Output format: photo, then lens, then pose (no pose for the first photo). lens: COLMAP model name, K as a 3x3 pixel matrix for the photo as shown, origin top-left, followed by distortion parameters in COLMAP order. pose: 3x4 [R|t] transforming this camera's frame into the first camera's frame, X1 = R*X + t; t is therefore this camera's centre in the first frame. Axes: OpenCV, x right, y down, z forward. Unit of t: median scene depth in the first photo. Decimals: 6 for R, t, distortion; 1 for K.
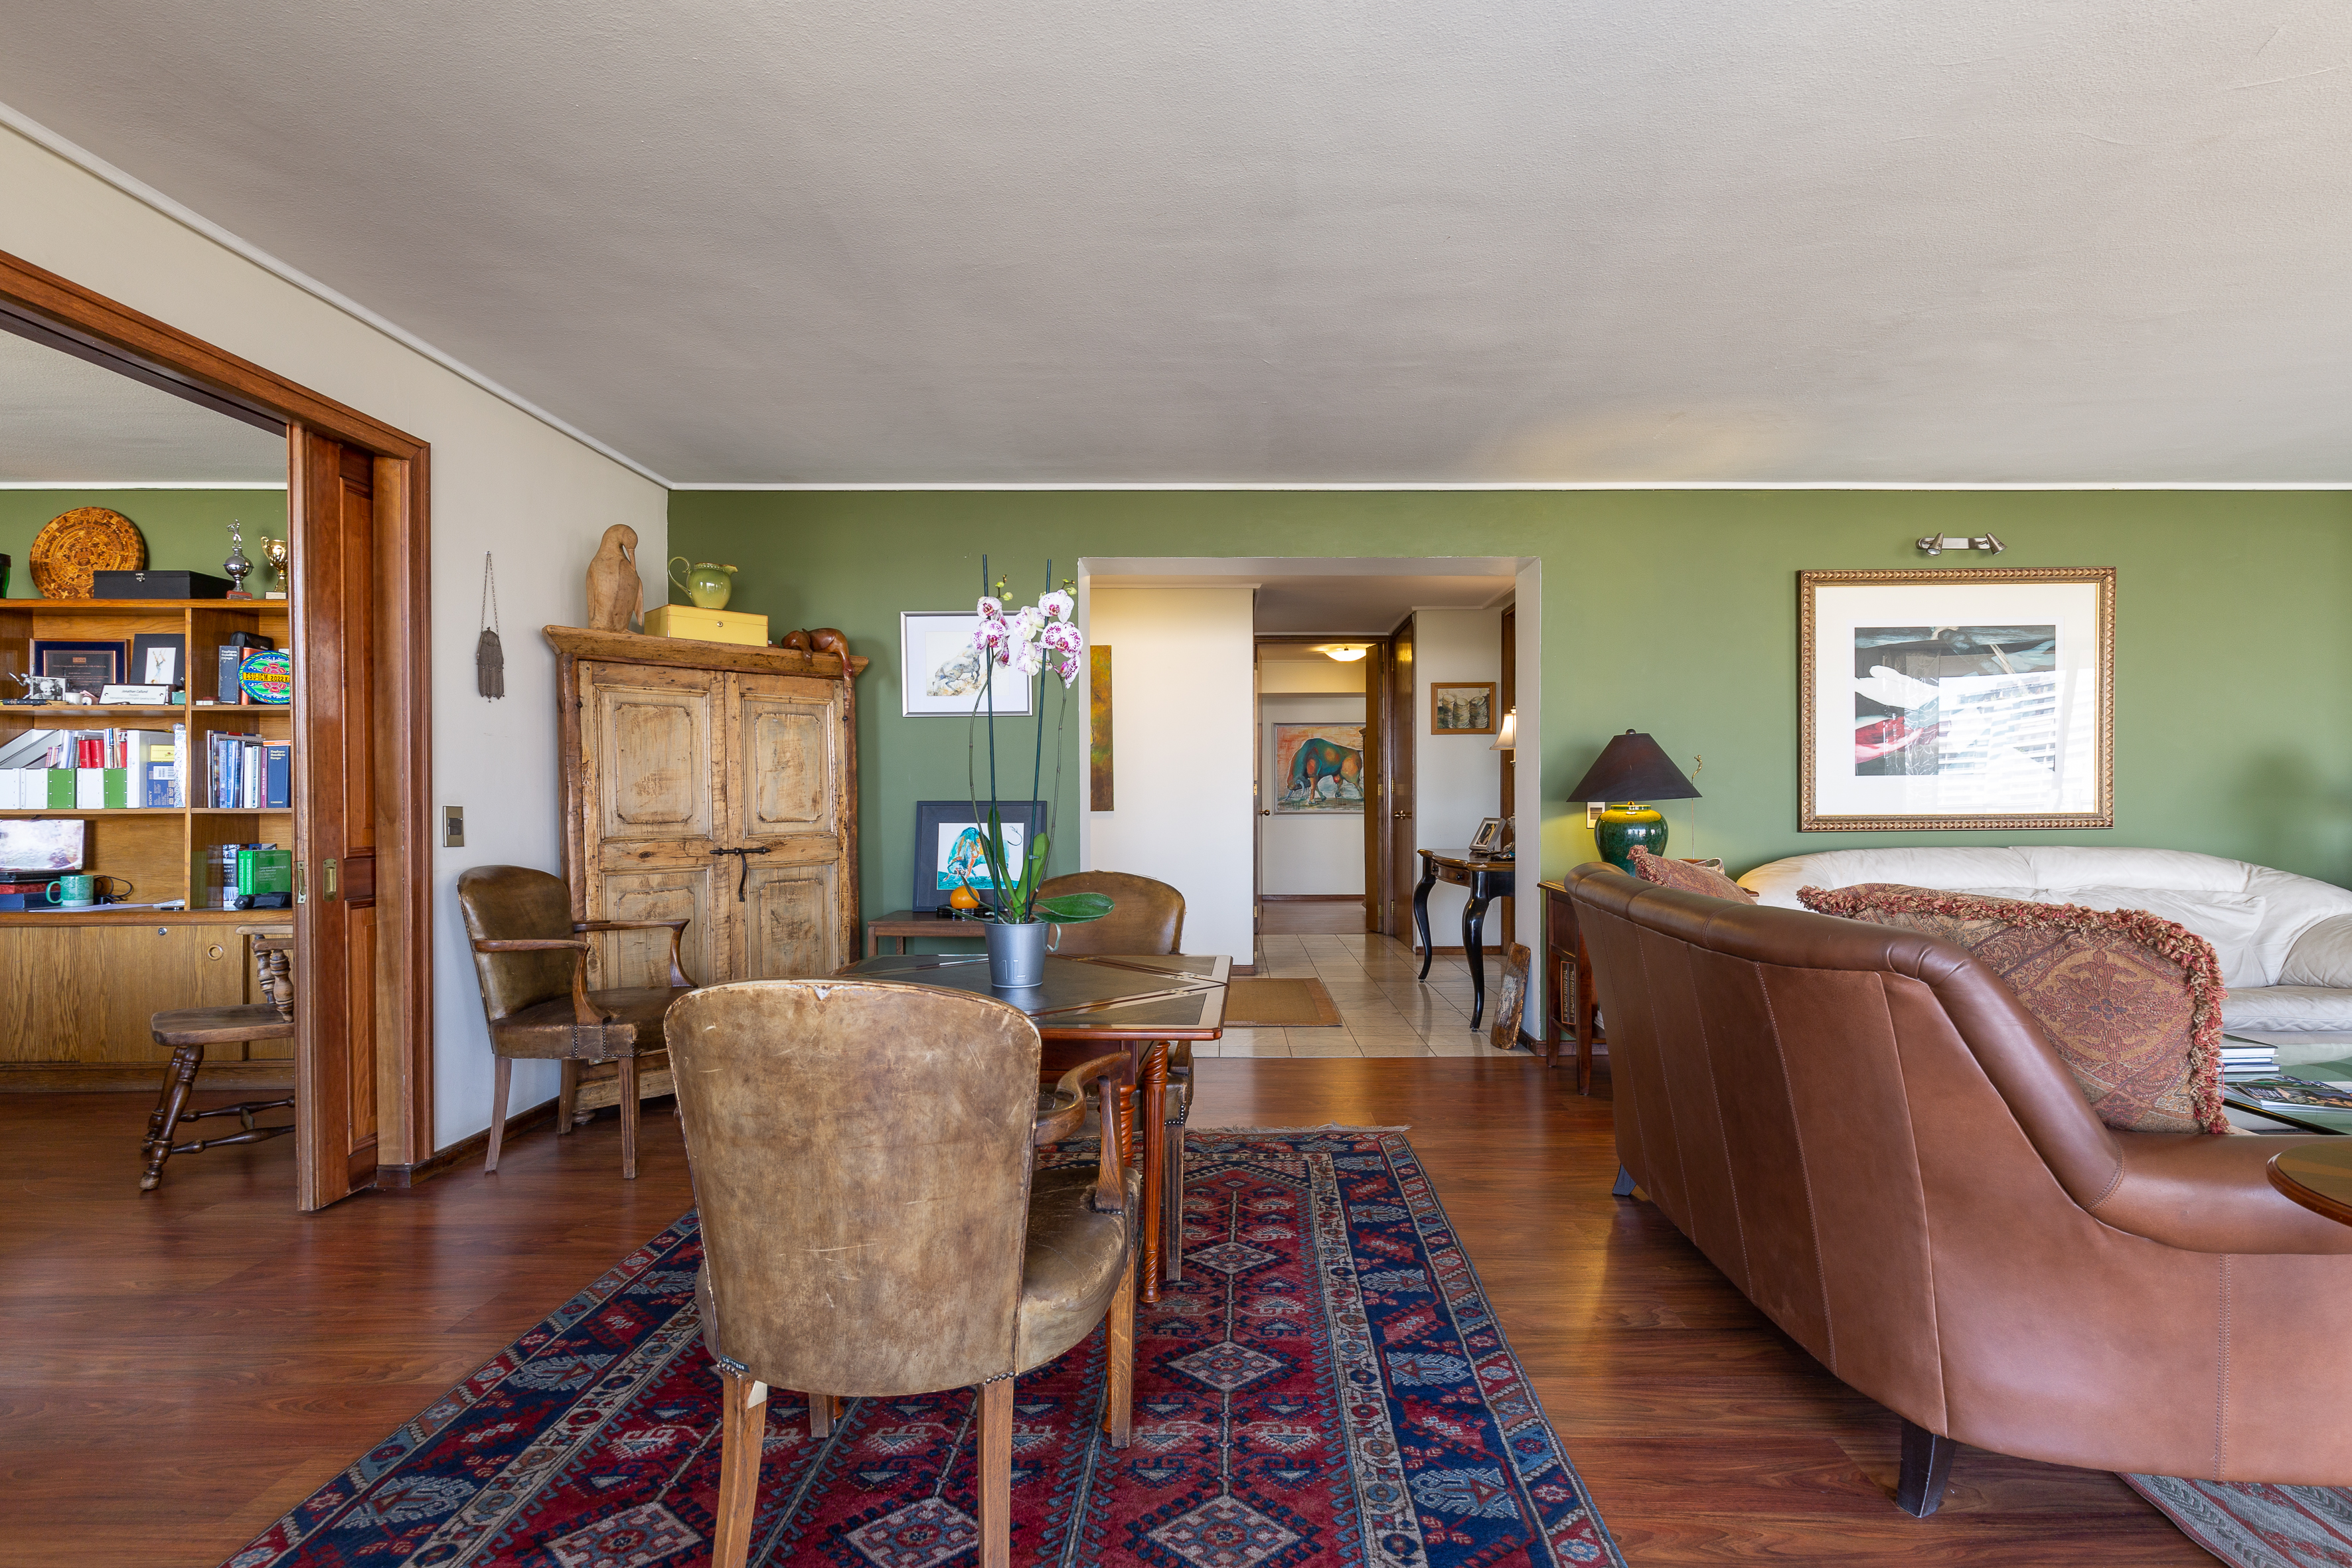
lens RADIAL K [[1079.2, 0, 1191.2], [0, 1079.2, 796.7], [0, 0, 1]] dist [0.002844, -0.002378]
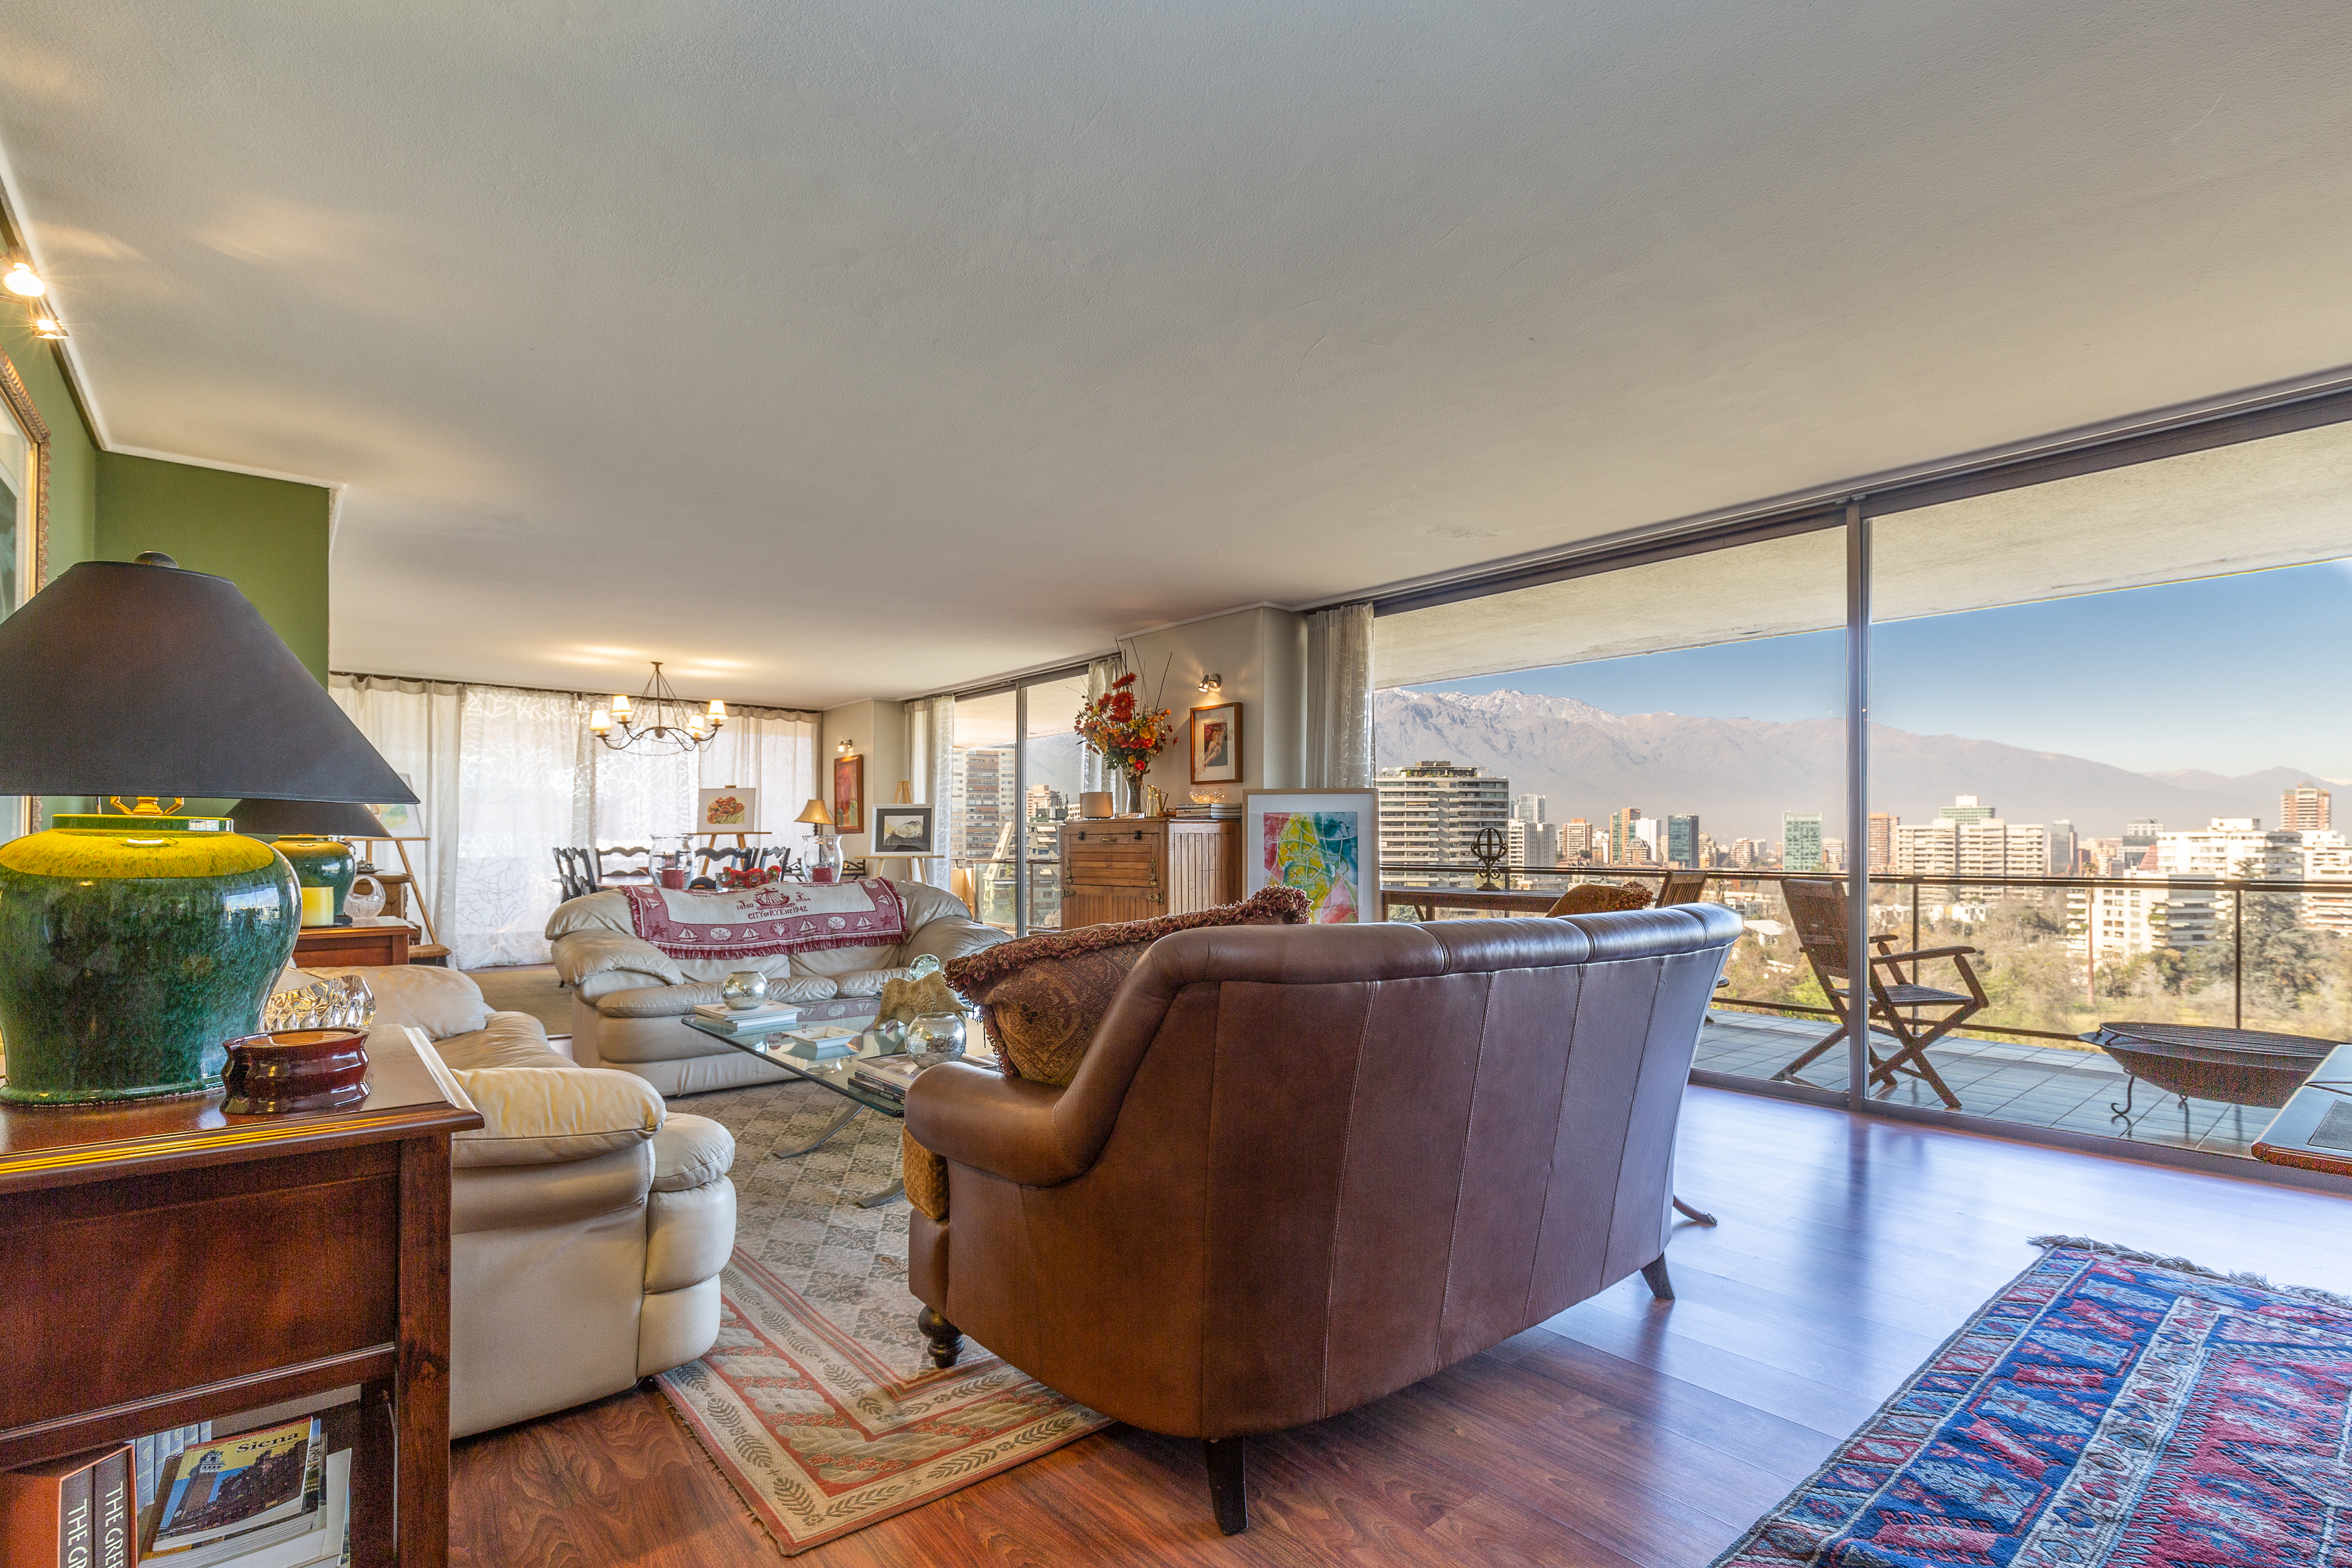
lens RADIAL K [[1079.2, 0, 1207.6], [0, 1079.2, 850.3], [0, 0, 1]] dist [0.002844, -0.002378]
pose [[-0.677217, -0.000695, 0.735783, 0.002957], [0.001905, 0.999995, 0.002697, 0.036526], [-0.735781, 0.003228, -0.677212, 2.490425]]
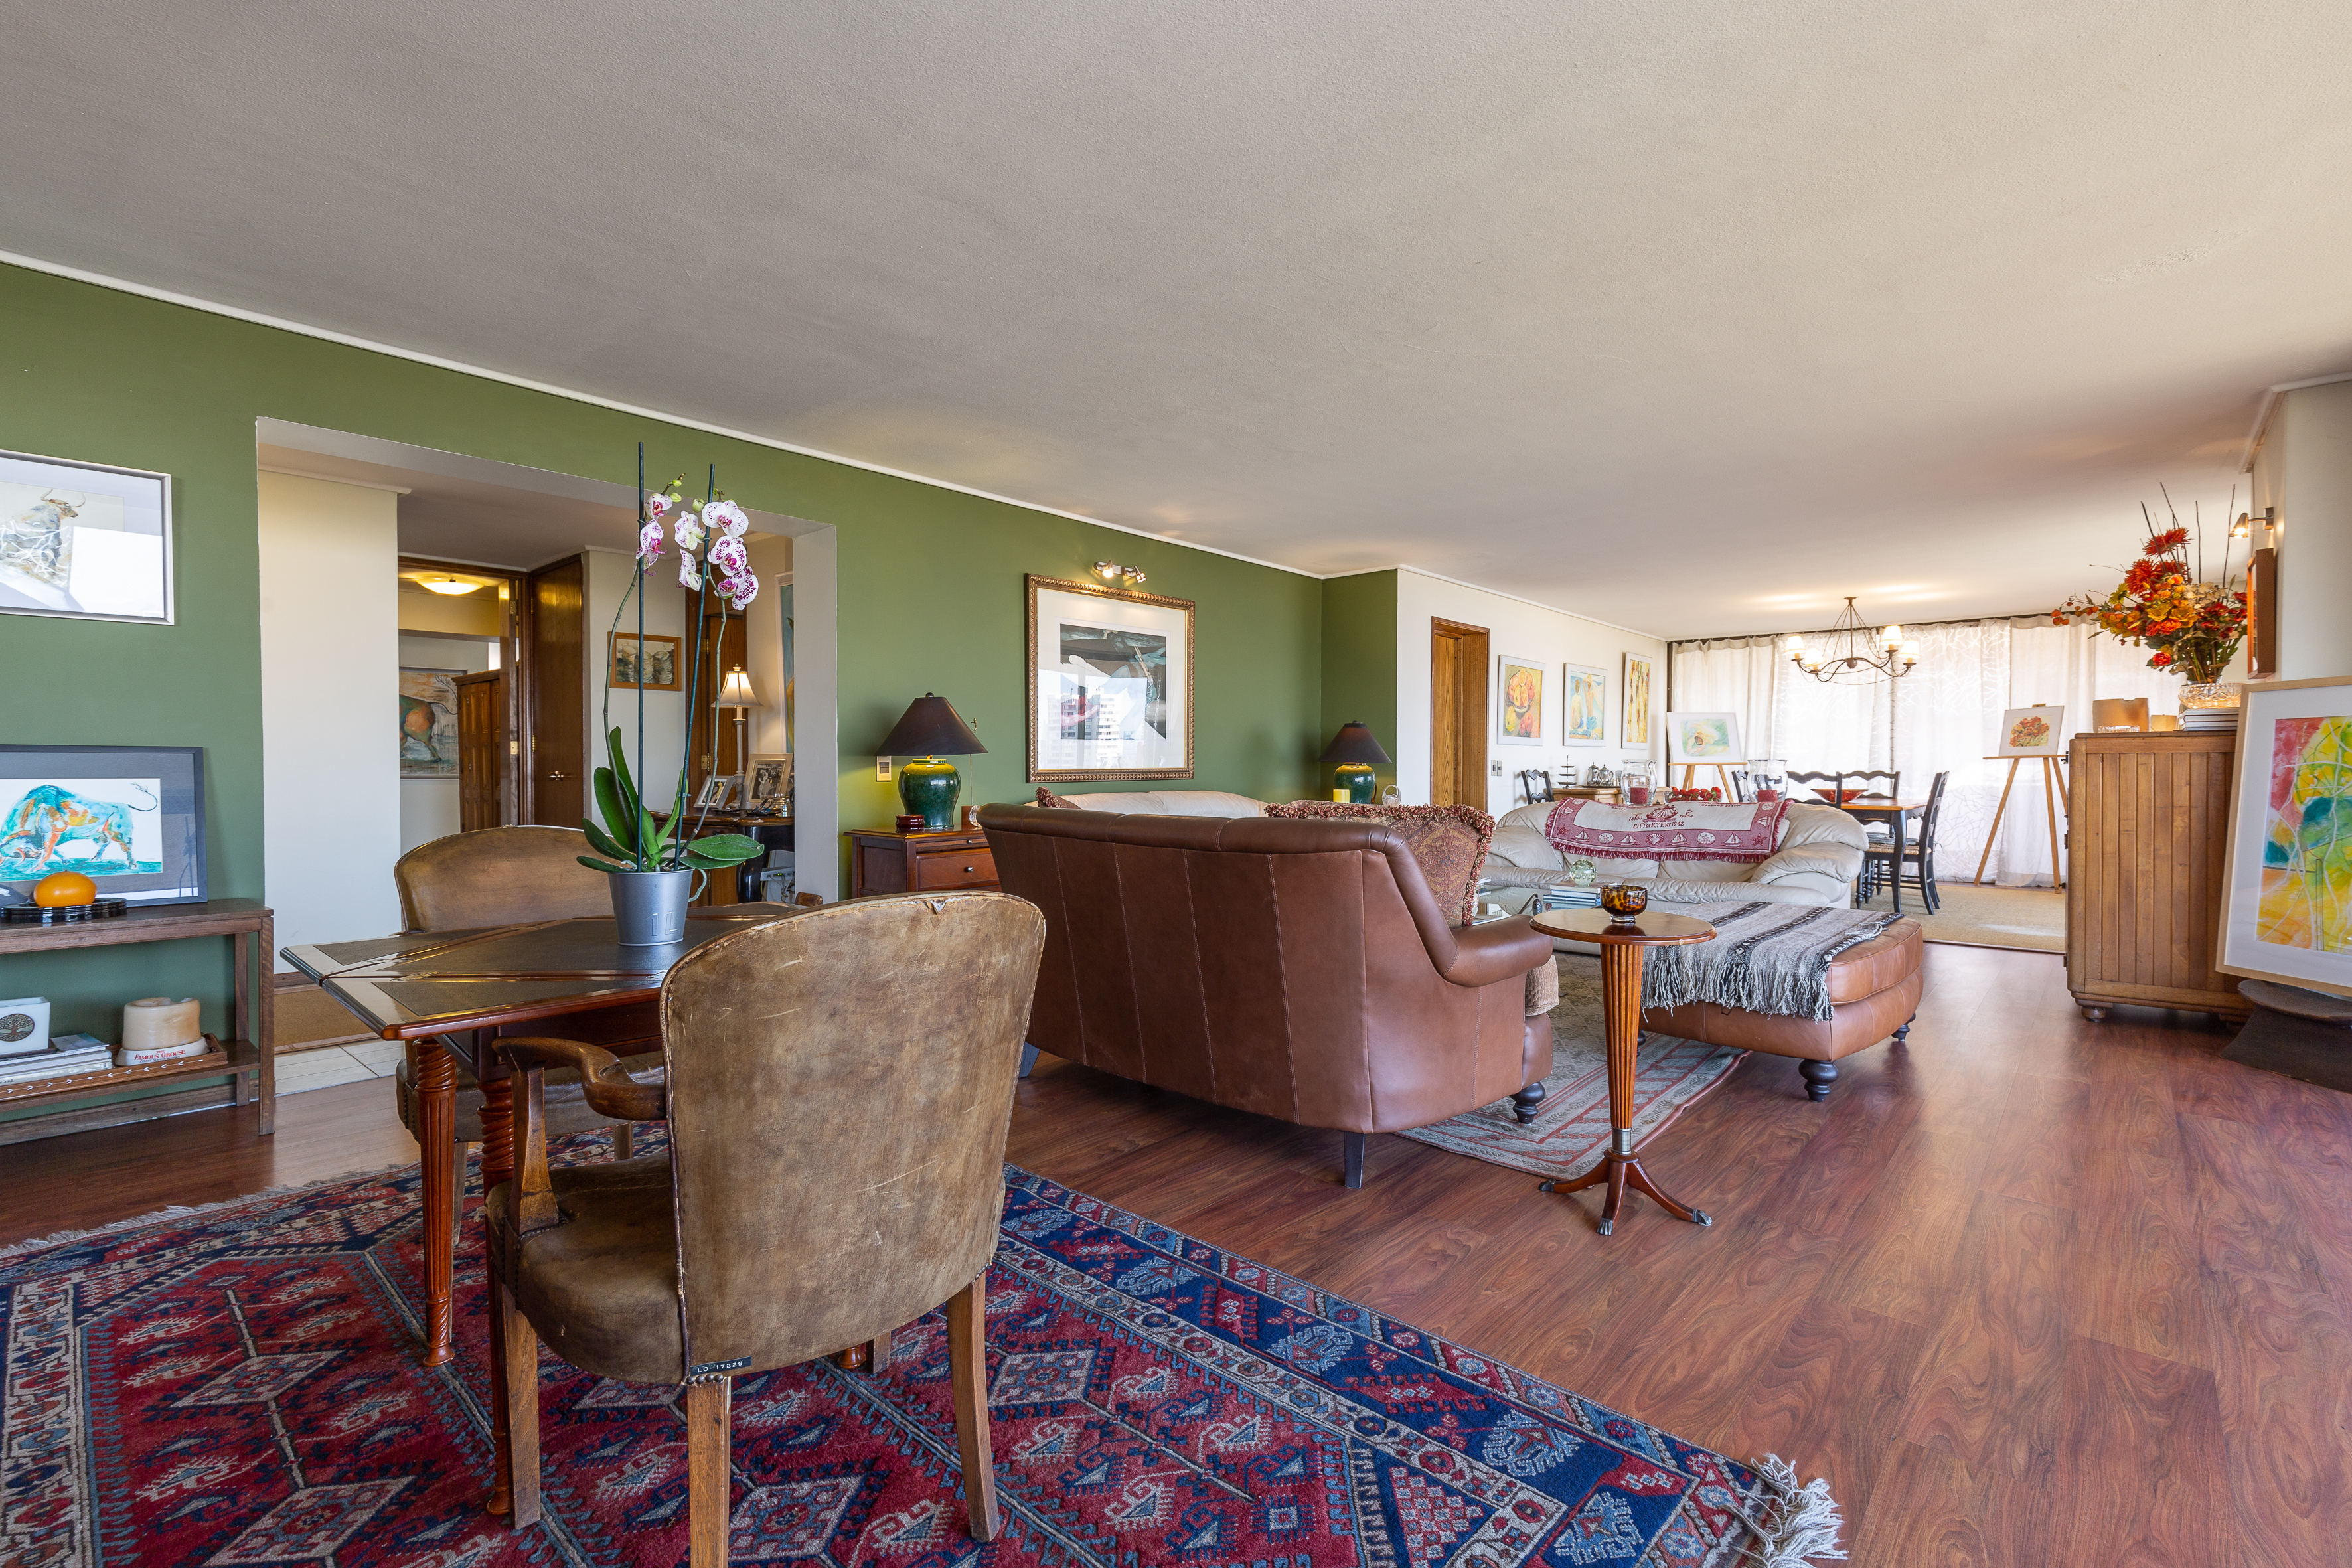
lens RADIAL K [[1079.2, 0, 1180.3], [0, 1079.2, 773.9], [0, 0, 1]] dist [0.002844, -0.002378]
pose [[0.656486, 0.000820, 0.754338, -0.708123], [-0.005978, 0.999974, 0.004116, 0.042022], [-0.754315, -0.007211, 0.656473, 0.142579]]
